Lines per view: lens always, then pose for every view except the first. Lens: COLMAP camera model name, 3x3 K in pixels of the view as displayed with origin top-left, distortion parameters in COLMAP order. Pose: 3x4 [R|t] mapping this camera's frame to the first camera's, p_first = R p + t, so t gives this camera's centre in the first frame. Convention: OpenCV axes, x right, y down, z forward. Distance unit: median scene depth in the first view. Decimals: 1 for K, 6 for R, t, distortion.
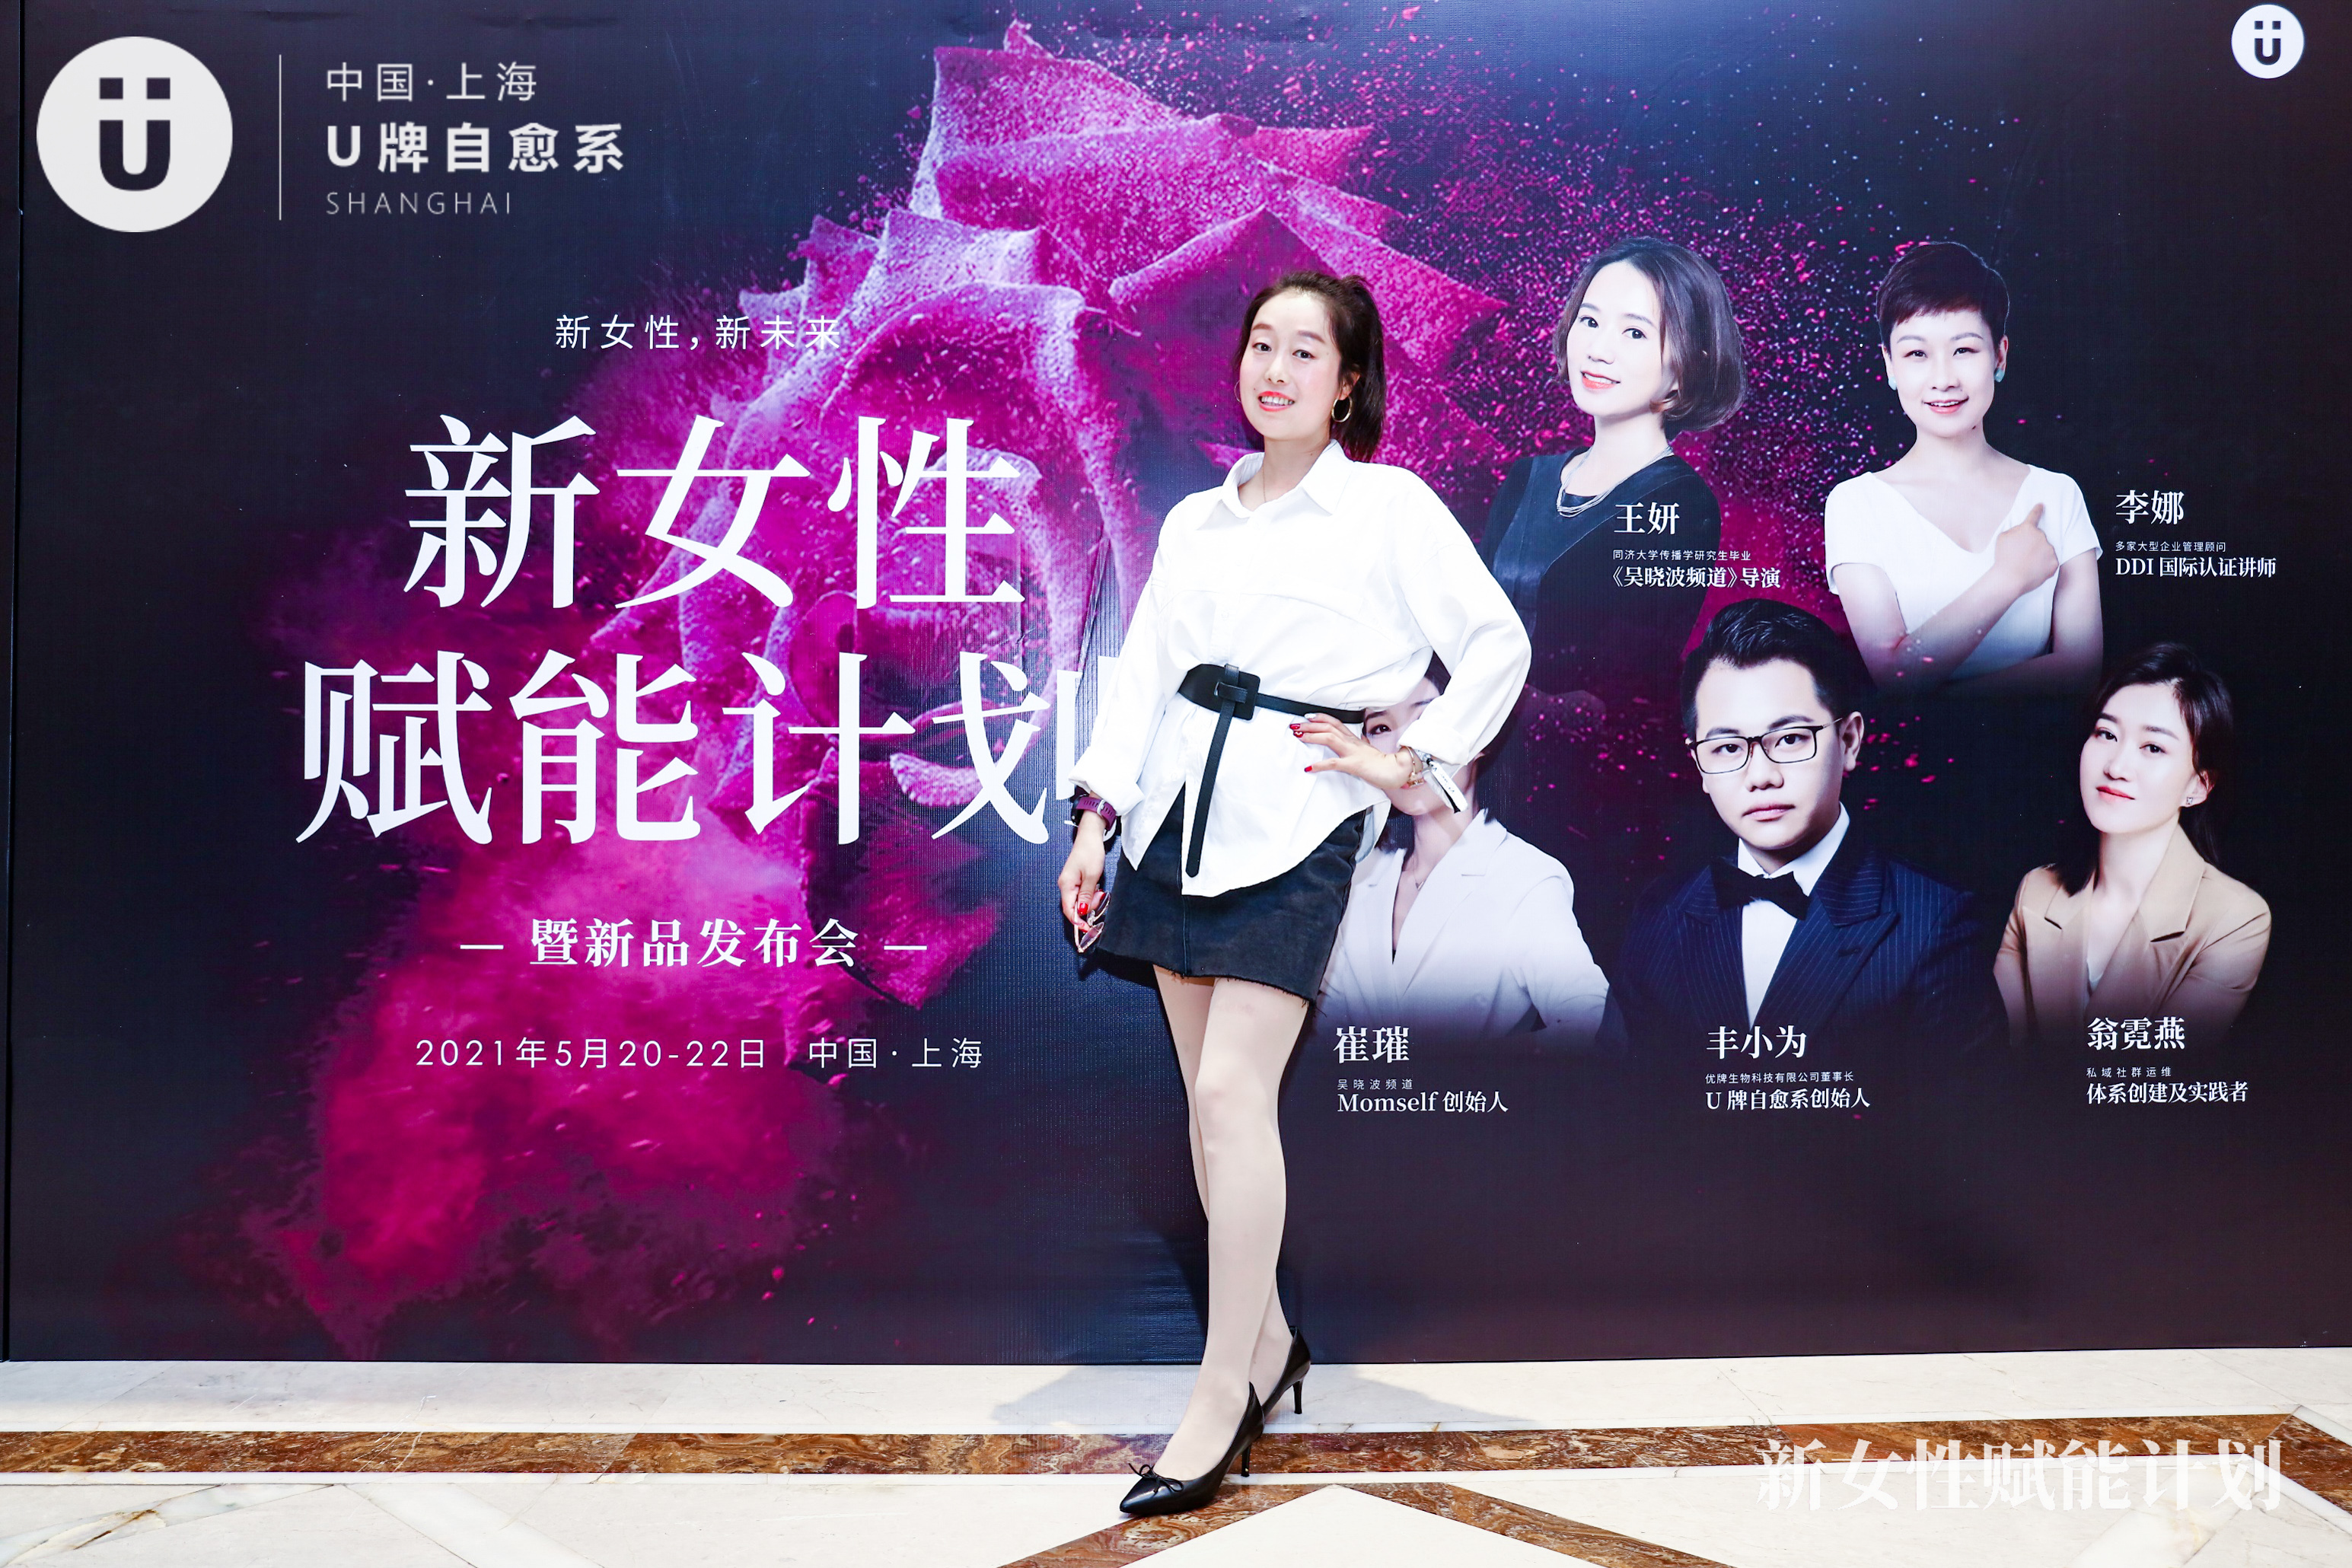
lens RADIAL K [[1869.5, 0, 1236.9], [0, 1869.5, 794.1], [0, 0, 1]] dist [-0.093903, 0.109012]
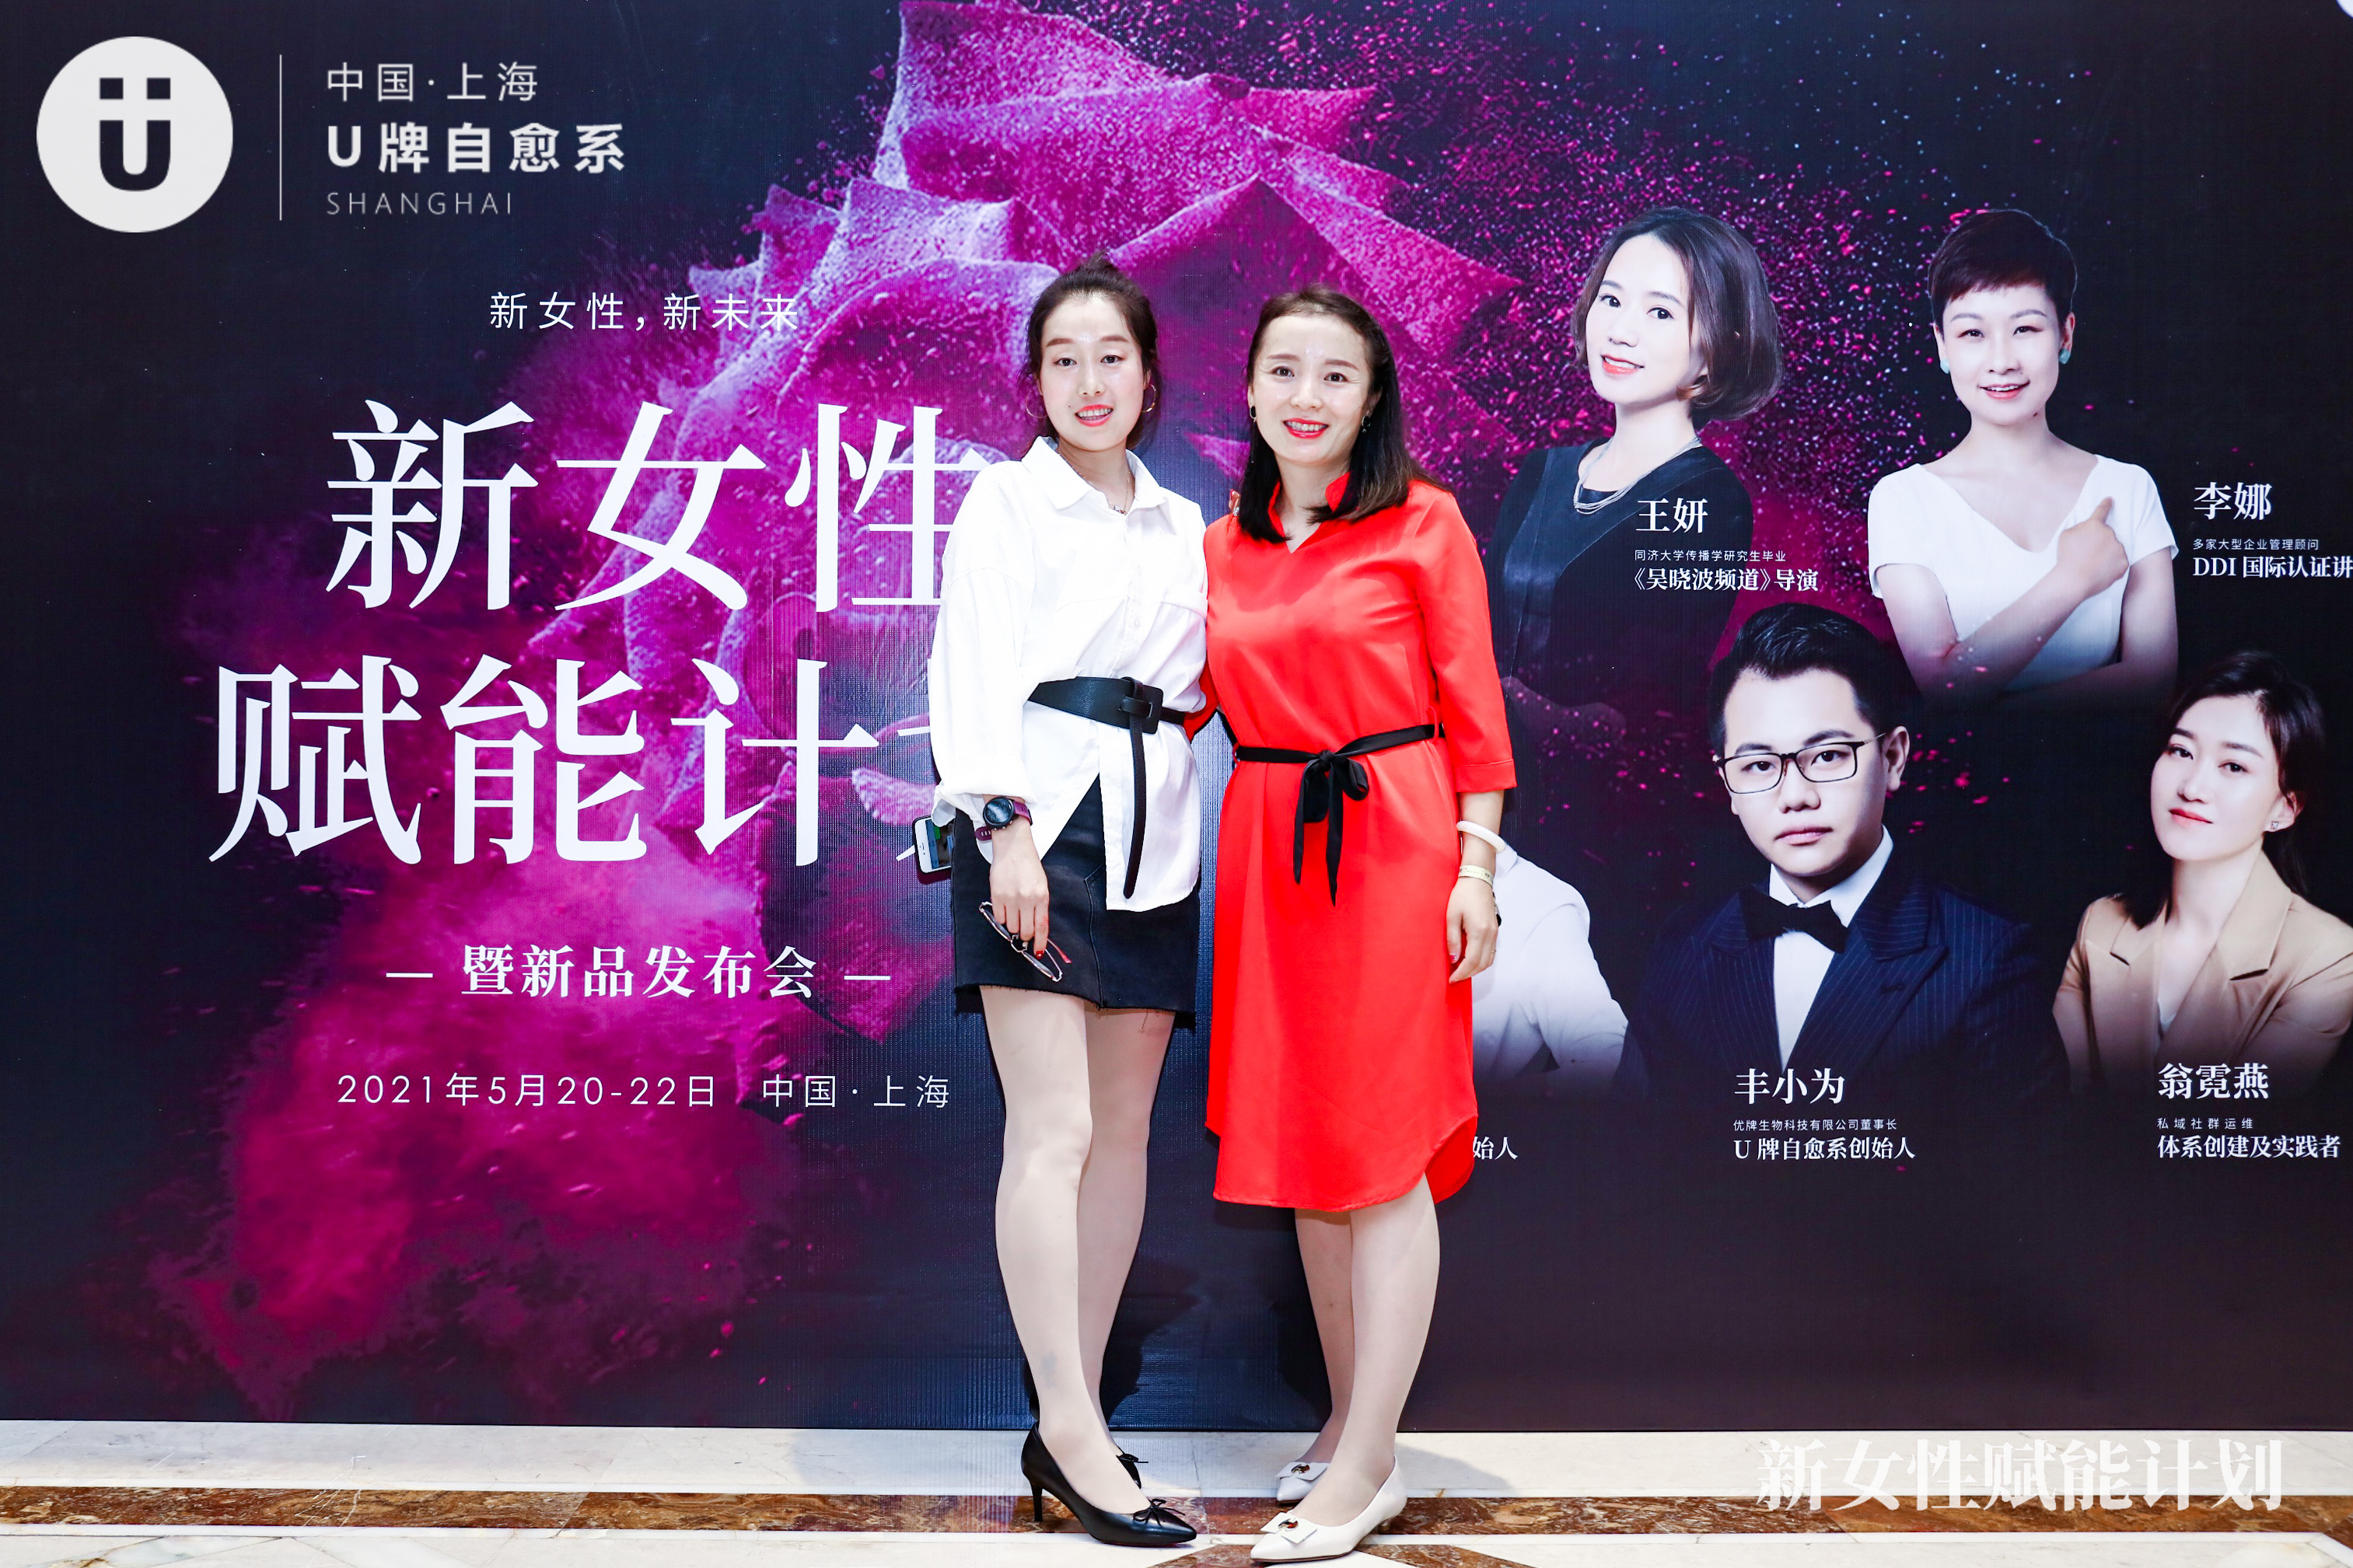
lens RADIAL K [[2329.5, 0, 1126.6], [0, 2329.5, 813.9], [0, 0, 1]] dist [-0.057282, 0.116792]
pose [[0.999830, 0.004172, -0.017940, -0.028194], [-0.004106, 0.999985, 0.003739, -0.003942], [0.017955, -0.003665, 0.999832, -0.155284]]
